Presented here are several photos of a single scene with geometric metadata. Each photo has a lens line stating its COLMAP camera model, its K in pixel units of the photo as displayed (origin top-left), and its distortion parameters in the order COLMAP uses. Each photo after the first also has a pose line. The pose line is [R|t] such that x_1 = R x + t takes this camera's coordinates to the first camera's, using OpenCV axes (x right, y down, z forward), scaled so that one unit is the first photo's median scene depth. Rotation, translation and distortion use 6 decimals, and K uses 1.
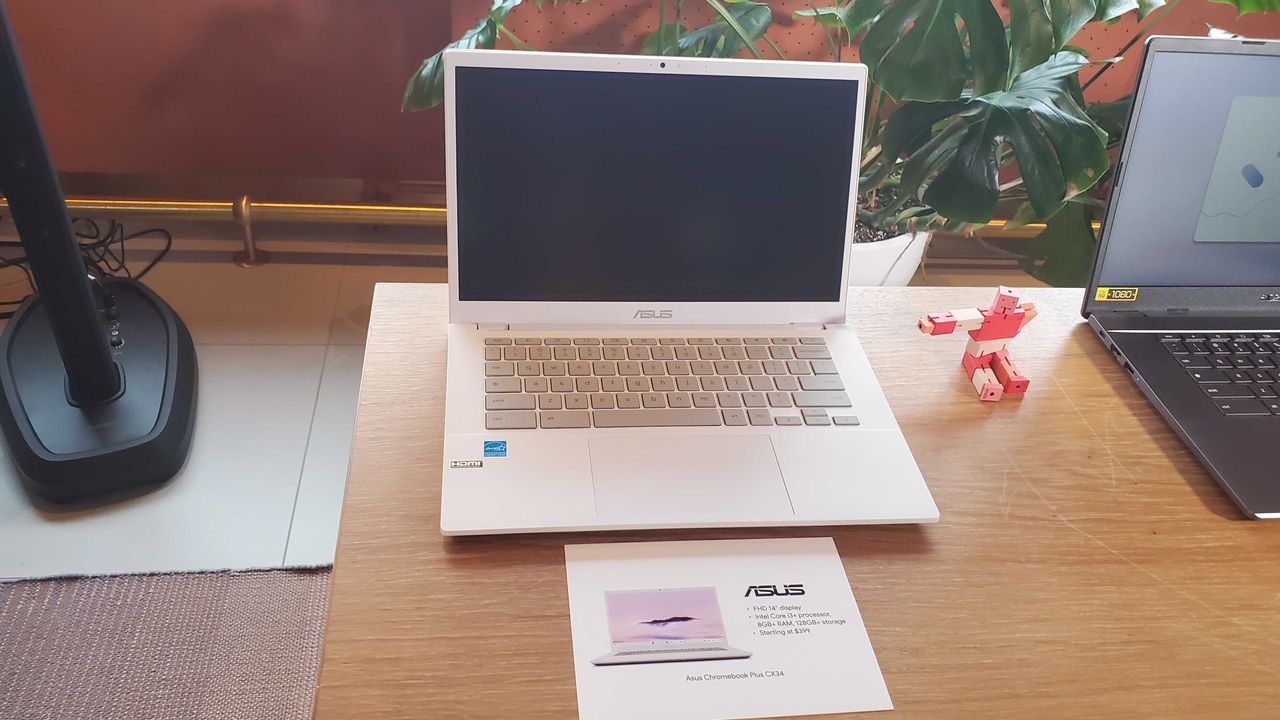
lens RADIAL K [[991.3, 0, 640.0], [0, 991.3, 360.0], [0, 0, 1]] dist [0.017978, 0.000995]
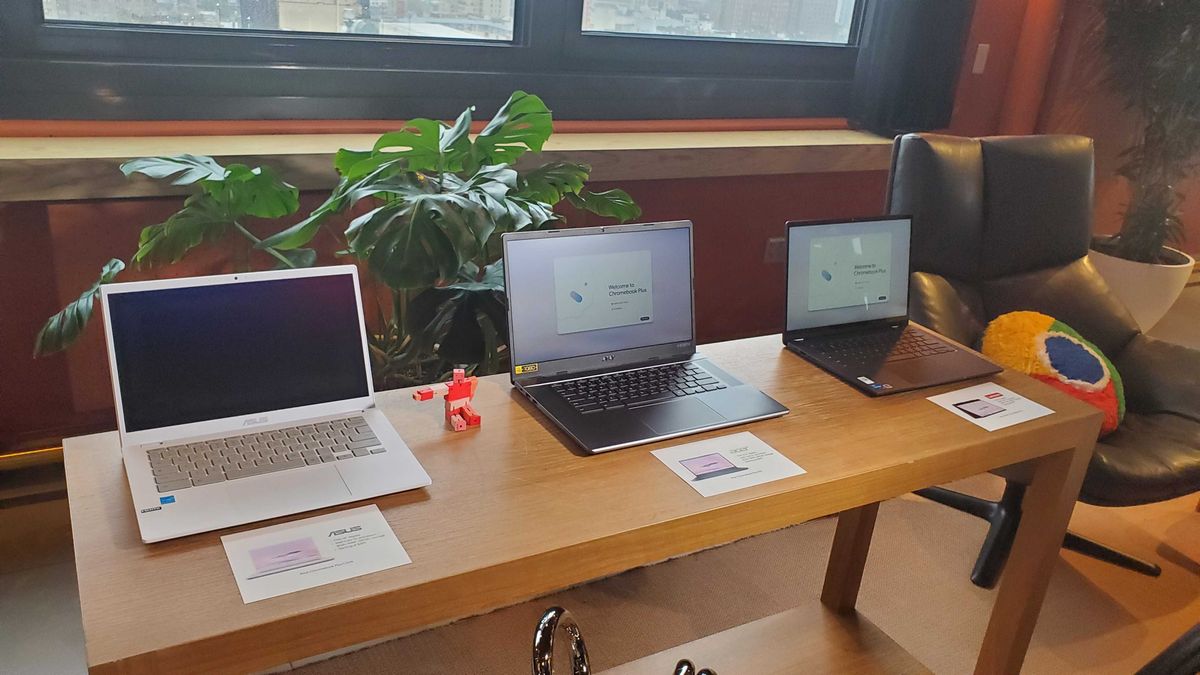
lens RADIAL K [[929.3, 0, 600.0], [0, 929.3, 337.5], [0, 0, 1]] dist [0.017978, 0.000995]
pose [[0.917728, -0.157214, 0.364773, -0.004022], [0.243394, 0.948309, -0.203638, 0.255655], [-0.313903, 0.275668, 0.908555, -0.586817]]
